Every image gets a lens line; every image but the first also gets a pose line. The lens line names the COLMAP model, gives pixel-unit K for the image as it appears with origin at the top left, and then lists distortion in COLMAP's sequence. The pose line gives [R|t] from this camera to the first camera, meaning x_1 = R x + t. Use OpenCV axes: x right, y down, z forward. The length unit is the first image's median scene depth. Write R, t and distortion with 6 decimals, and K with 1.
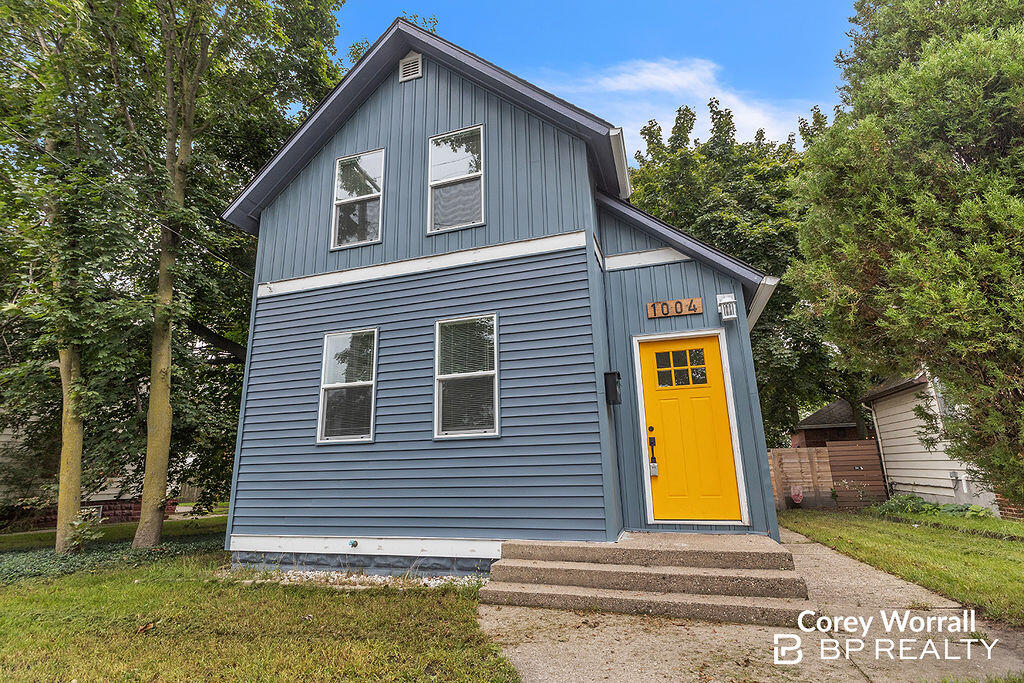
lens RADIAL K [[489.8, 0, 512.0], [0, 489.8, 341.5], [0, 0, 1]] dist [-0.002727, -0.000334]
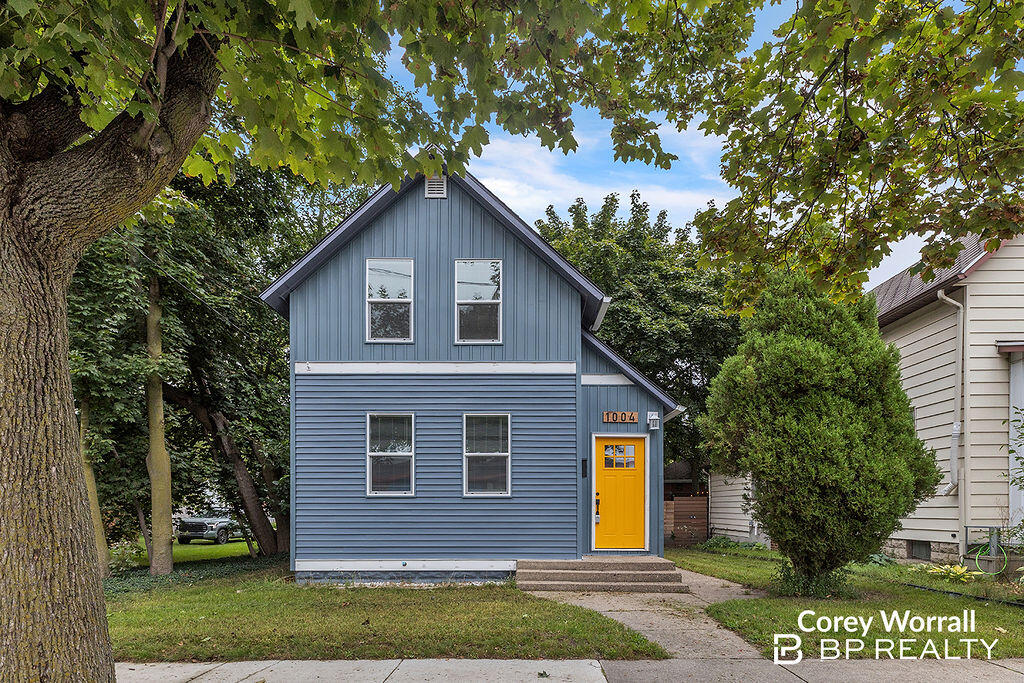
lens RADIAL K [[507.0, 0, 512.7], [0, 507.0, 505.6], [0, 0, 1]] dist [-0.003014, -0.000152]
pose [[0.961215, 0.023842, 0.274768, -0.430623], [-0.089785, 0.969038, 0.230007, -0.137846], [-0.260777, -0.245756, 0.933595, -0.467689]]
